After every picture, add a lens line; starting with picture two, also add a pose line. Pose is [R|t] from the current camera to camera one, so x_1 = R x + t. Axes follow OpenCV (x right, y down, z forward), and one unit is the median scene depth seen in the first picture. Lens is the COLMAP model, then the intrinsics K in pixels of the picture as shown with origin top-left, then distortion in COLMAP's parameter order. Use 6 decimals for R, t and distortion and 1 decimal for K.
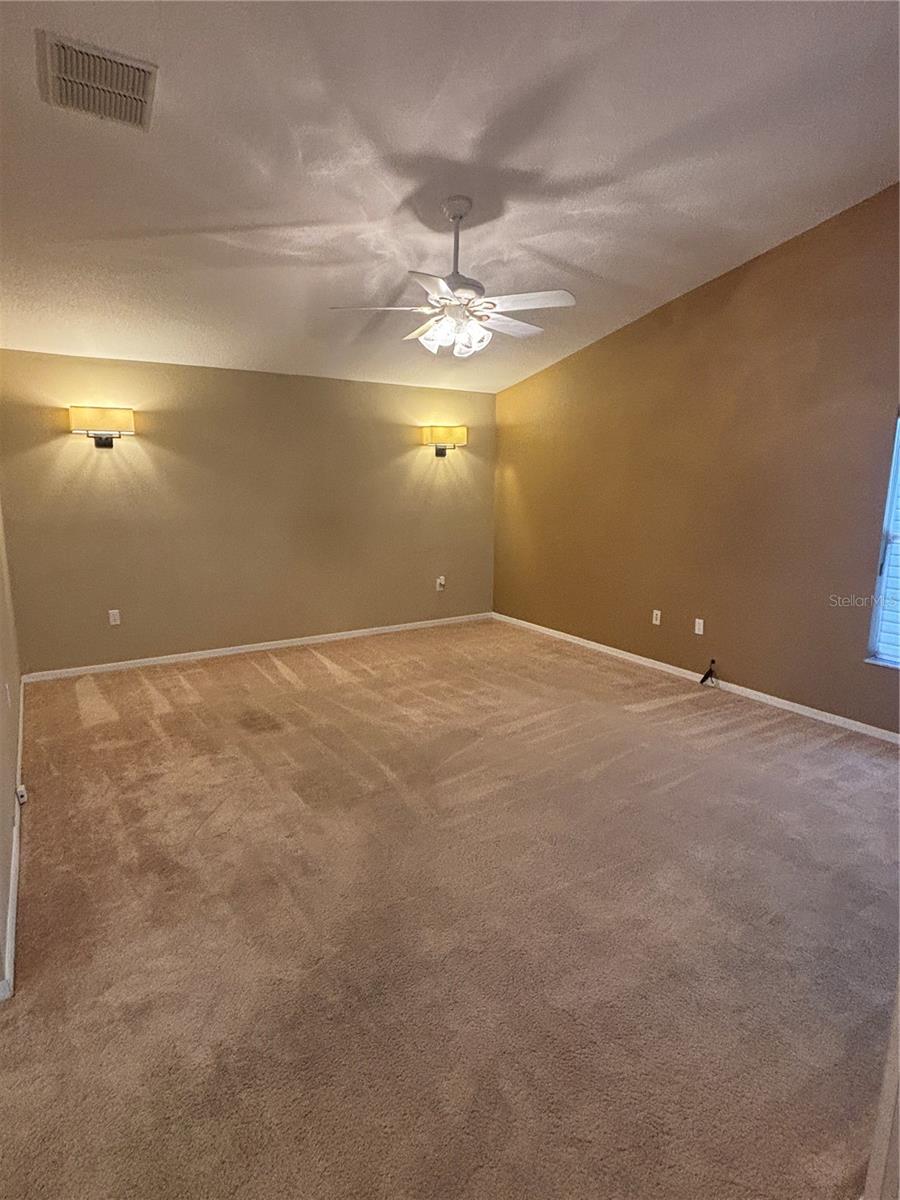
lens RADIAL K [[643.3, 0, 457.2], [0, 643.3, 596.5], [0, 0, 1]] dist [0.021010, -0.021860]
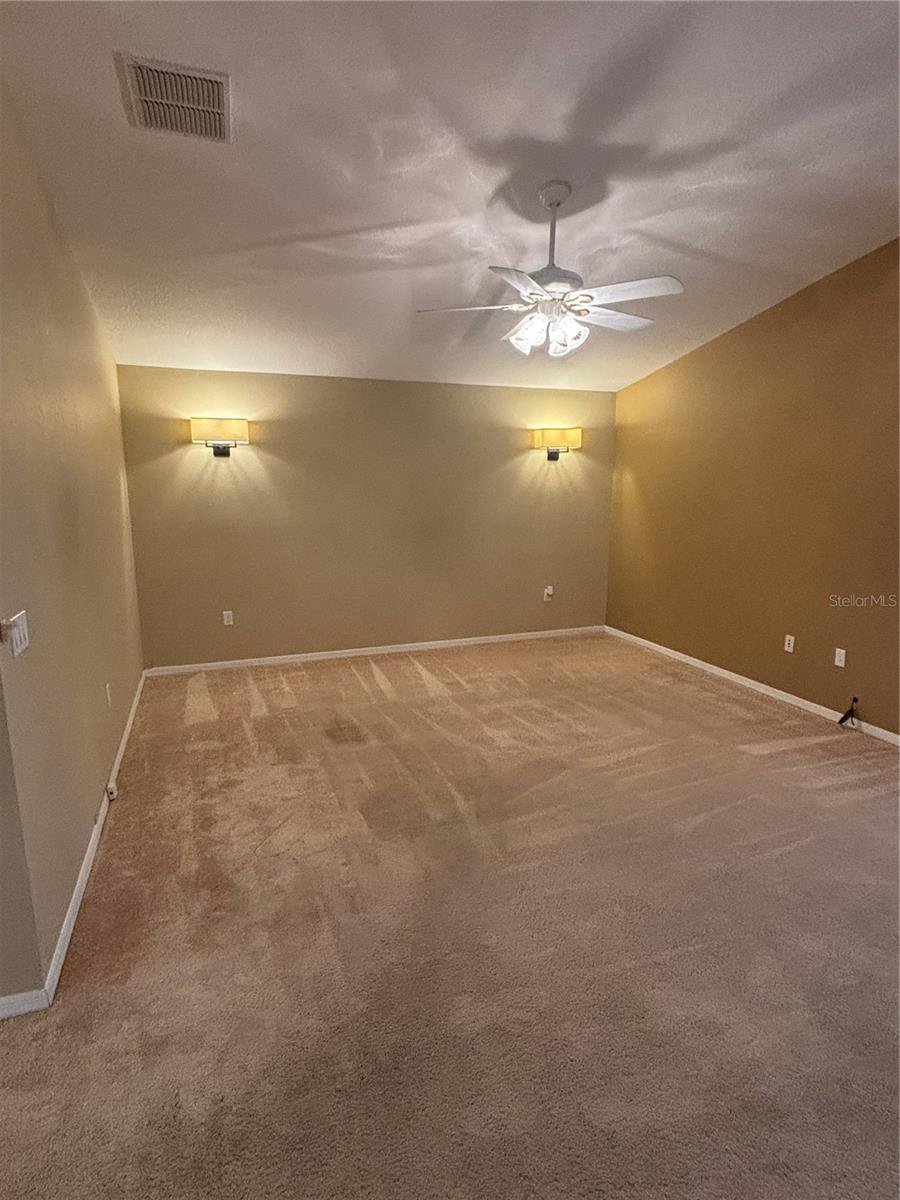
lens RADIAL K [[645.4, 0, 455.3], [0, 645.4, 599.1], [0, 0, 1]] dist [0.016973, -0.023175]
pose [[0.978198, 0.035416, -0.204630, 0.057470], [-0.034429, 0.999372, 0.008386, -0.025554], [0.204799, -0.001158, 0.978803, 0.060594]]
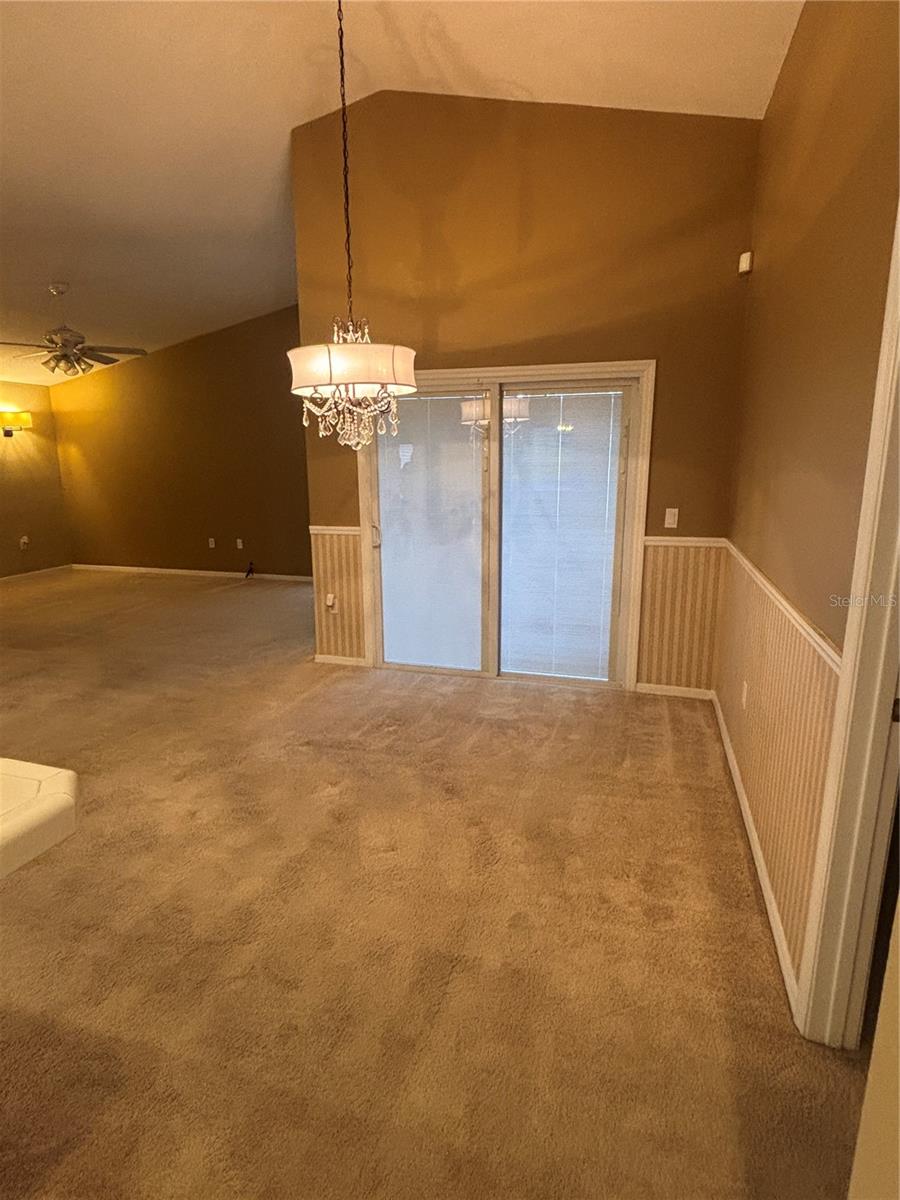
lens RADIAL K [[641.4, 0, 461.5], [0, 641.4, 599.6], [0, 0, 1]] dist [0.052028, -0.077053]
pose [[0.756061, -0.150926, 0.636862, -0.319885], [0.129579, 0.988306, 0.080381, 0.156080], [-0.641546, 0.021751, 0.766776, -0.745817]]
